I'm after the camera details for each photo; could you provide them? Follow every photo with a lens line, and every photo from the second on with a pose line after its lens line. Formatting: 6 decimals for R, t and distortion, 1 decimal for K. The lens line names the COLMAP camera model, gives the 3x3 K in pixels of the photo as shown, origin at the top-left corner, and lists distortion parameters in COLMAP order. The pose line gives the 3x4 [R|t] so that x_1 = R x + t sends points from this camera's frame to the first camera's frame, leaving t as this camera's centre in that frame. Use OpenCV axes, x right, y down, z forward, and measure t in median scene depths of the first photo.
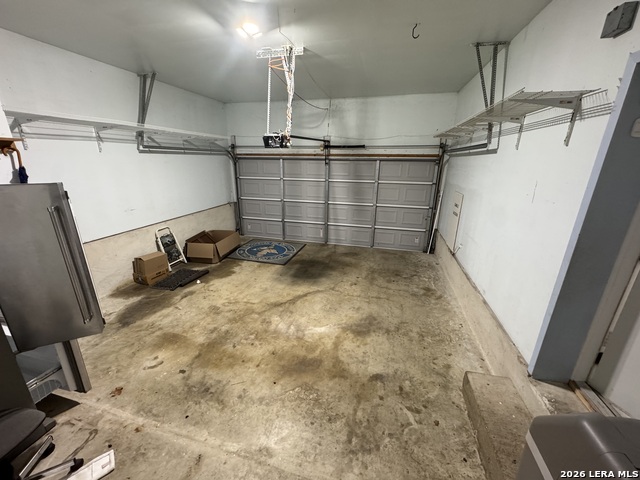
lens RADIAL K [[256.3, 0, 319.6], [0, 256.3, 239.8], [0, 0, 1]] dist [-0.003307, 0.000218]
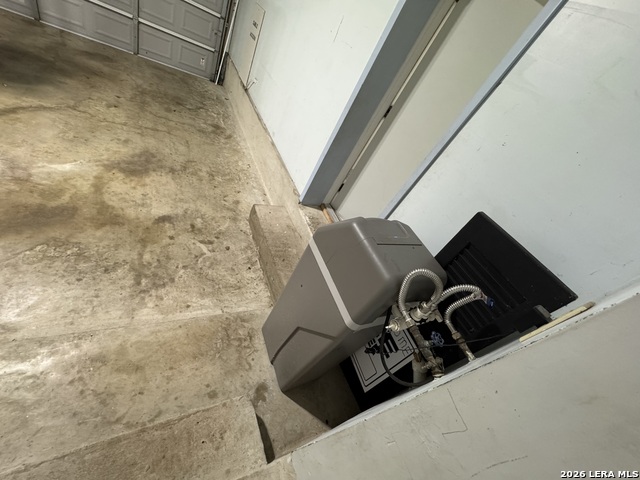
lens RADIAL K [[256.3, 0, 320.8], [0, 256.3, 240.1], [0, 0, 1]] dist [-0.003307, 0.000218]
pose [[0.703891, -0.178340, 0.687555, -0.018908], [-0.233916, 0.855775, 0.461447, 0.053165], [-0.670686, -0.485639, 0.560656, 0.084255]]
